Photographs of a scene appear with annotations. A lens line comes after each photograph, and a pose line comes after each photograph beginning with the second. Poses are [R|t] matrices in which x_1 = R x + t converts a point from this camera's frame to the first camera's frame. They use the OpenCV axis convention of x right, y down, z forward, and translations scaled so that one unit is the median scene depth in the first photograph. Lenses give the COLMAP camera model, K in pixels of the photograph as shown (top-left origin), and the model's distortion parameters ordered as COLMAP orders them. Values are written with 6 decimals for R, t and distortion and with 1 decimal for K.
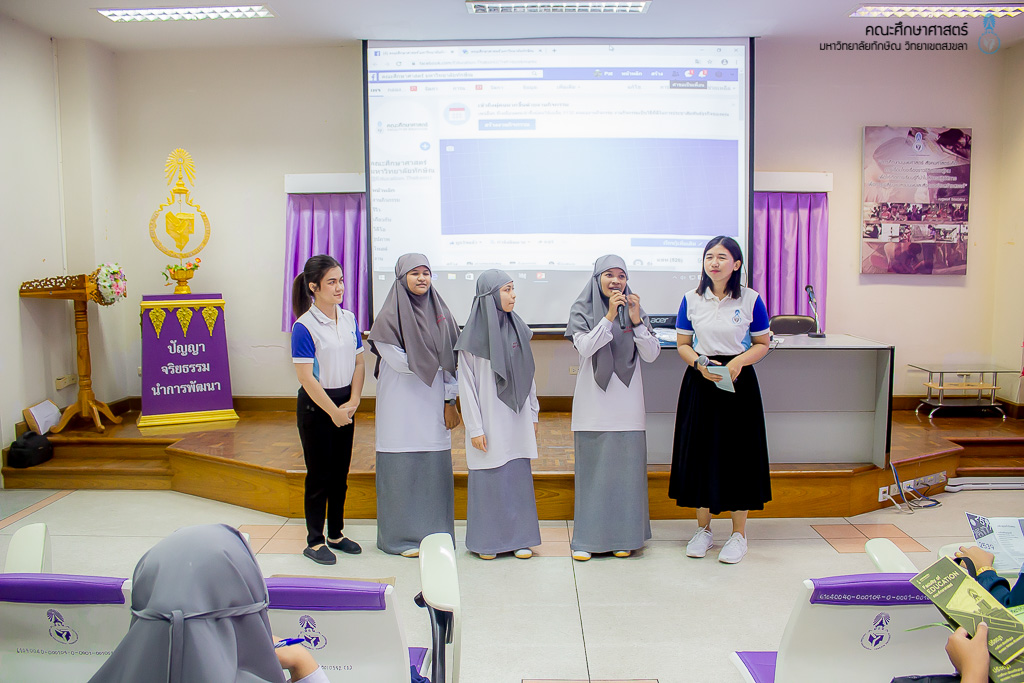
lens RADIAL K [[839.1, 0, 518.5], [0, 839.1, 347.6], [0, 0, 1]] dist [-0.143373, 0.106839]
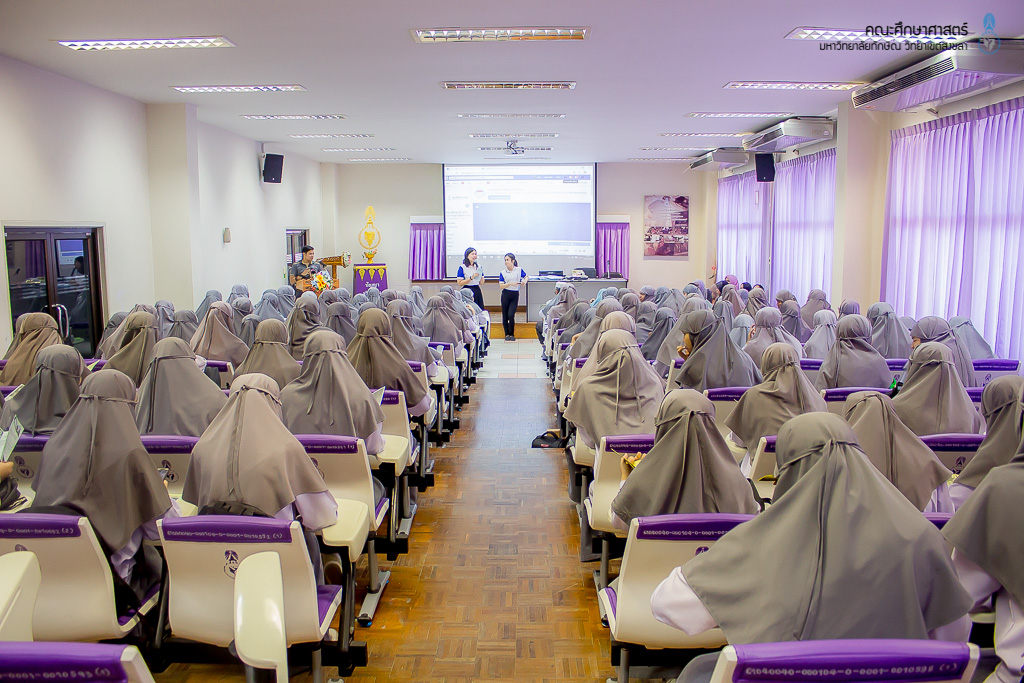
lens RADIAL K [[839.1, 0, 517.0], [0, 839.1, 340.5], [0, 0, 1]] dist [-0.143373, 0.106839]
pose [[1.000000, 0.000506, -0.000274, 0.041081], [-0.000502, 0.999878, 0.015625, 0.130529], [0.000282, -0.015625, 0.999878, -1.566425]]
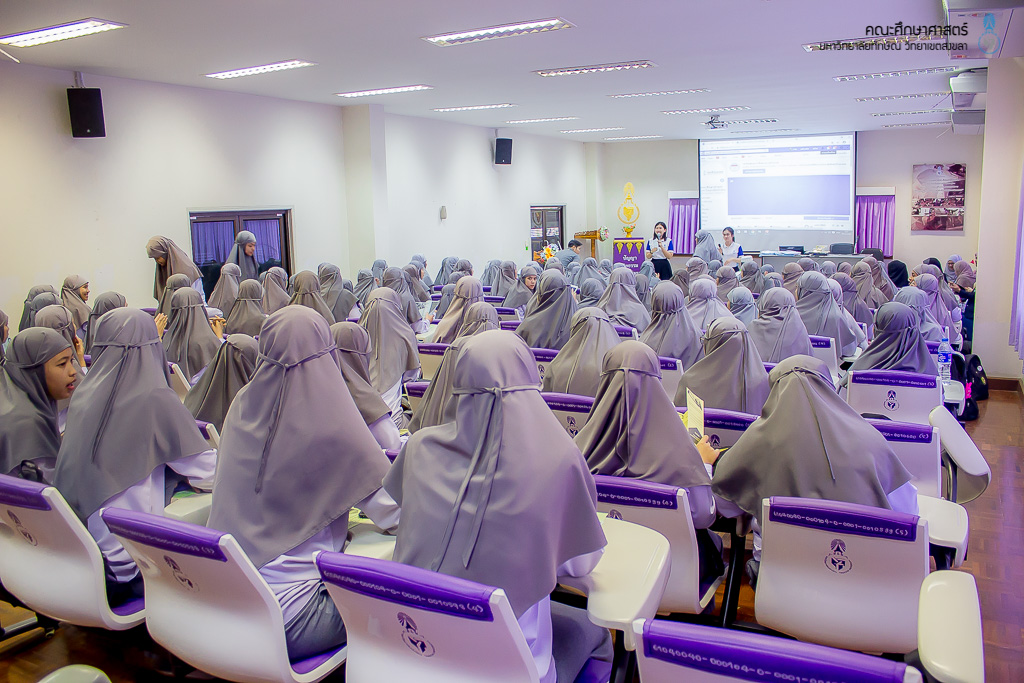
lens RADIAL K [[839.1, 0, 518.8], [0, 839.1, 344.0], [0, 0, 1]] dist [-0.143373, 0.106839]
pose [[0.887195, 0.054555, -0.458158, 0.526326], [-0.031643, 0.997841, 0.057543, 0.132708], [0.460308, -0.036555, 0.887006, -1.559973]]
